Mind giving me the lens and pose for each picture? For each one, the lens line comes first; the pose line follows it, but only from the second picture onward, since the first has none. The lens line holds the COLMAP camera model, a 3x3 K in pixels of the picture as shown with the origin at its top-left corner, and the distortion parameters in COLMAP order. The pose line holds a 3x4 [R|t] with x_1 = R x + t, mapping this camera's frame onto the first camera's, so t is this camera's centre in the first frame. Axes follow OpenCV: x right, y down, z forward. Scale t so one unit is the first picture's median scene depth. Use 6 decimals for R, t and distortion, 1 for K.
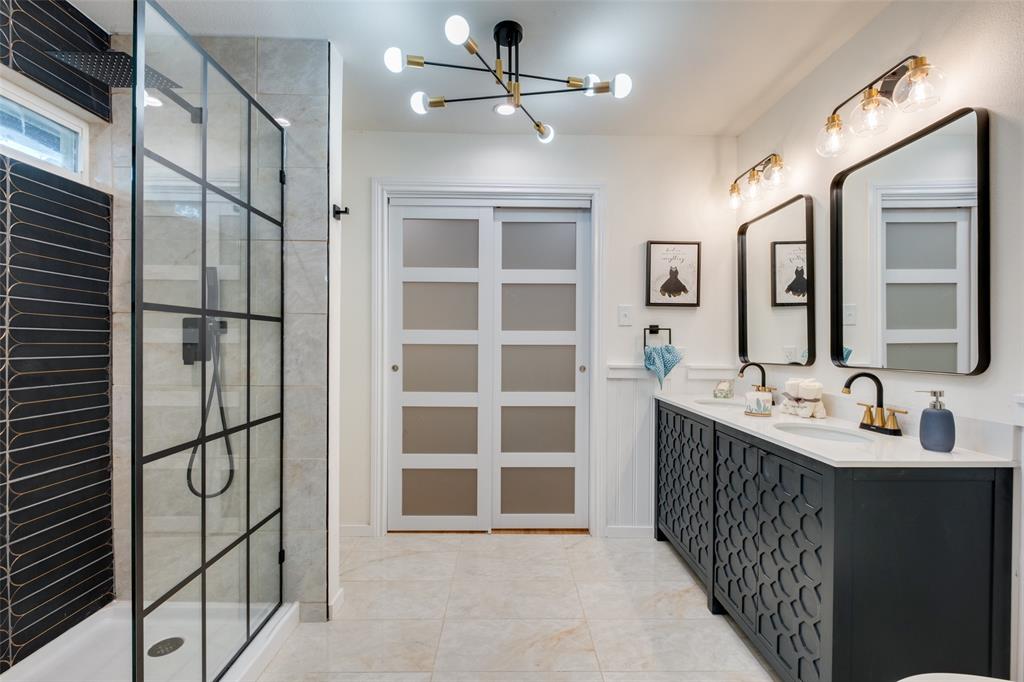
lens RADIAL K [[444.3, 0, 507.2], [0, 444.3, 342.9], [0, 0, 1]] dist [0.000662, -0.003143]
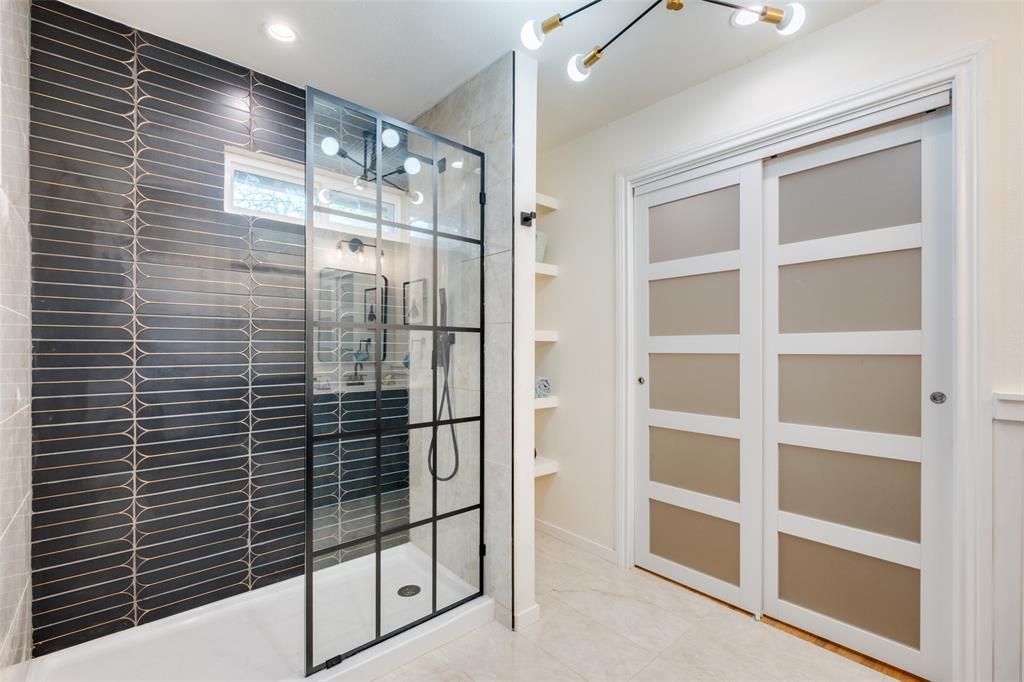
lens RADIAL K [[444.3, 0, 505.9], [0, 444.3, 350.1], [0, 0, 1]] dist [0.000662, -0.003143]
pose [[0.656986, -0.005569, -0.753882, 0.234950], [0.001101, 0.999979, -0.006428, 0.002217], [0.753902, 0.003393, 0.656978, 0.228868]]
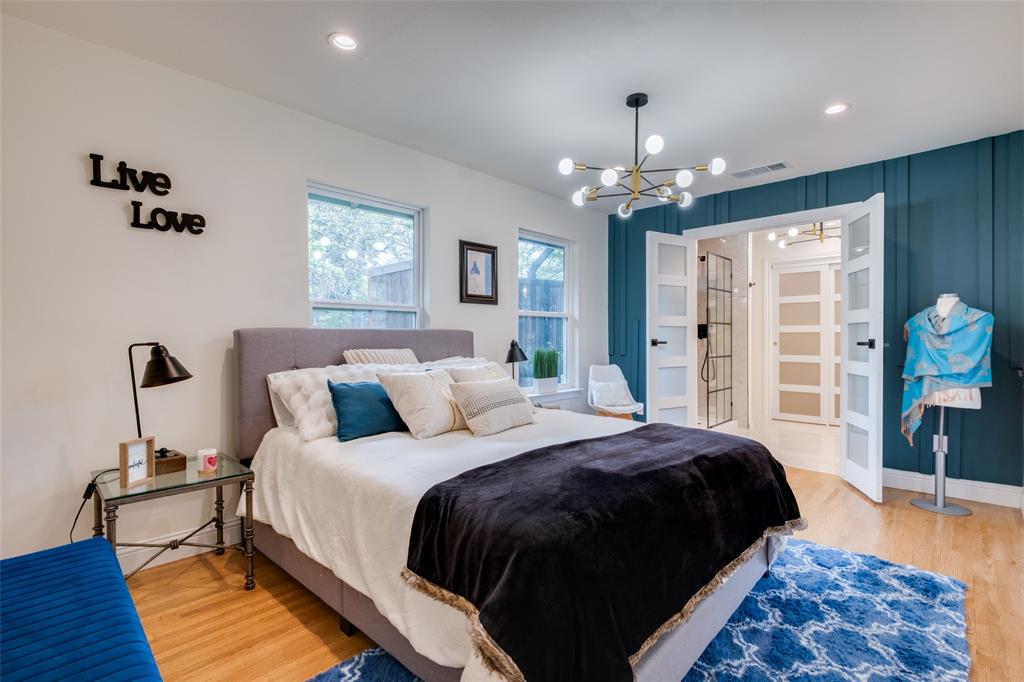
lens RADIAL K [[474.0, 0, 516.7], [0, 474.0, 336.2], [0, 0, 1]] dist [-0.003343, -0.000312]
pose [[0.717943, -0.002282, -0.696098, 0.451574], [0.004154, 0.999991, 0.001006, 0.013149], [0.696089, -0.003614, 0.717946, -1.542990]]
